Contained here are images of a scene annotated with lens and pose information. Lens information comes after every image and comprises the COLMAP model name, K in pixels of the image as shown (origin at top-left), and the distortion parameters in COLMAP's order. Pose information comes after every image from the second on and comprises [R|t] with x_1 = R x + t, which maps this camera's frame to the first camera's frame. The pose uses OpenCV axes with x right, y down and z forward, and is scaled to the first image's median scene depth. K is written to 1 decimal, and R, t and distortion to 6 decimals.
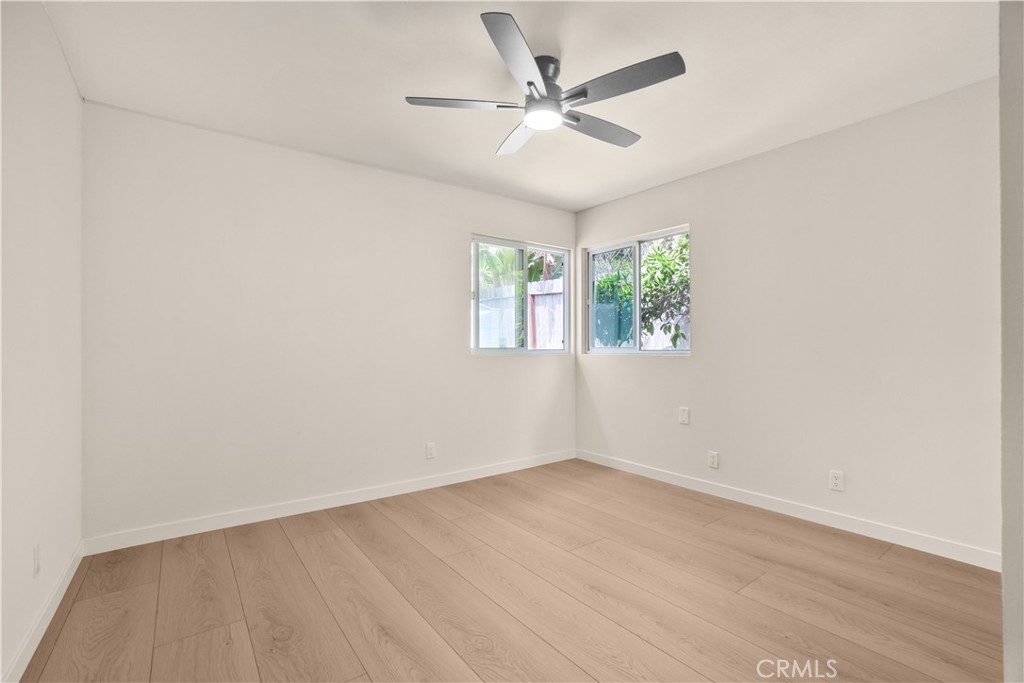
lens RADIAL K [[462.4, 0, 512.0], [0, 462.4, 341.5], [0, 0, 1]] dist [-0.064414, 0.000016]
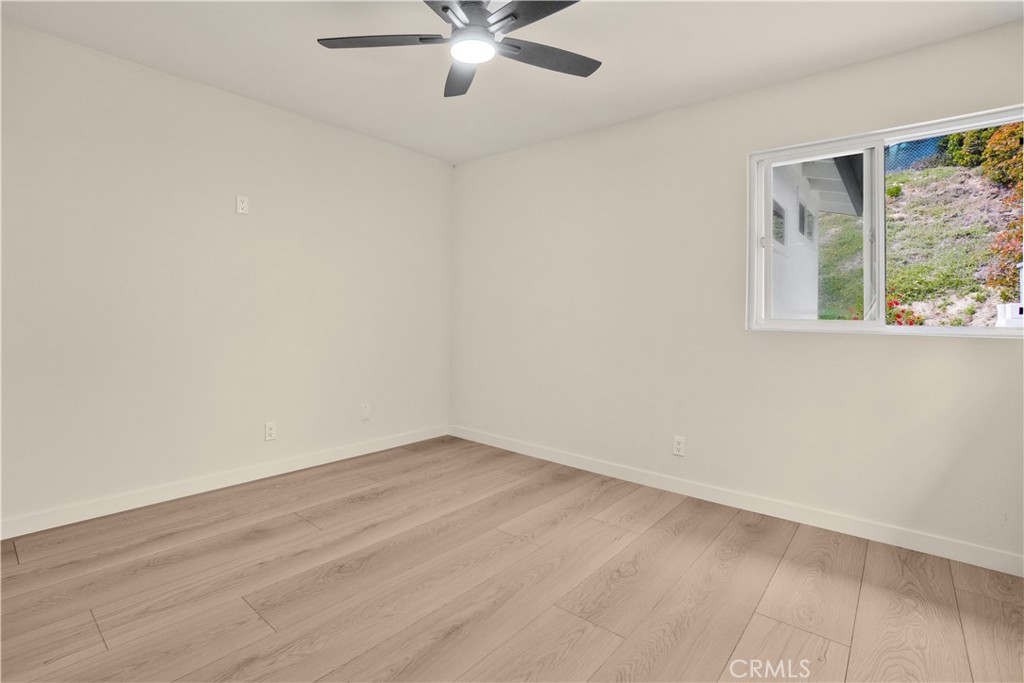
lens RADIAL K [[462.4, 0, 512.0], [0, 462.4, 341.5], [0, 0, 1]] dist [-0.064414, 0.000016]
pose [[0.254907, 0.065750, -0.964728, 0.767719], [-0.020052, 0.997830, 0.062708, 0.022507], [0.966758, 0.003360, 0.255672, 0.787613]]
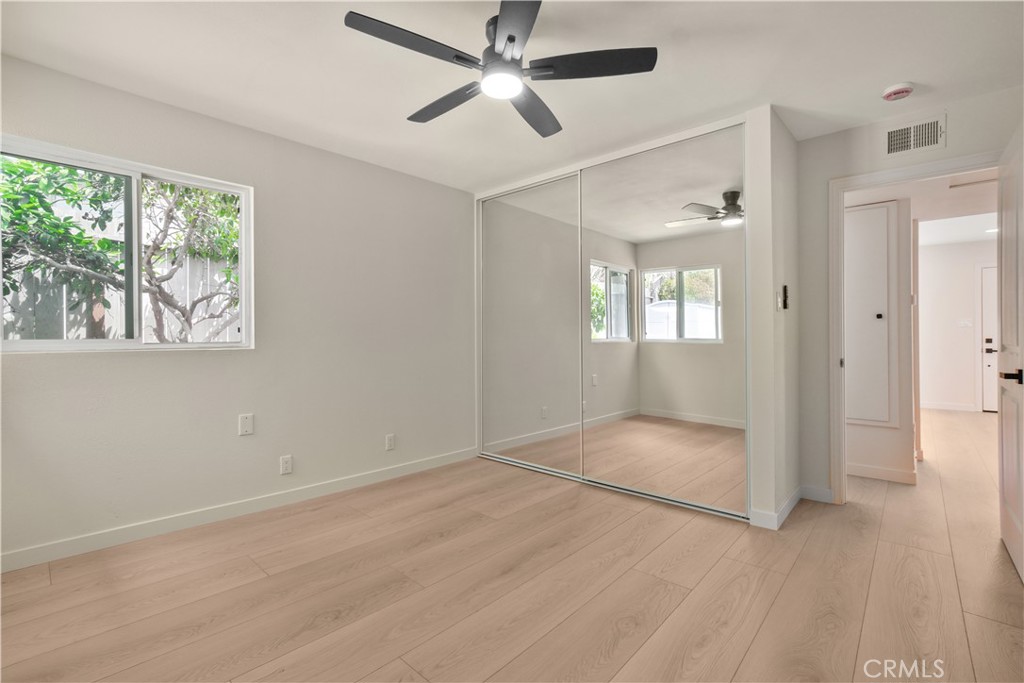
lens RADIAL K [[462.4, 0, 512.0], [0, 462.4, 341.5], [0, 0, 1]] dist [-0.064414, 0.000016]
pose [[-0.204321, -0.004062, 0.978896, -0.723338], [-0.005341, 0.999981, 0.003034, 0.017728], [-0.978889, -0.004608, -0.204339, 1.048908]]
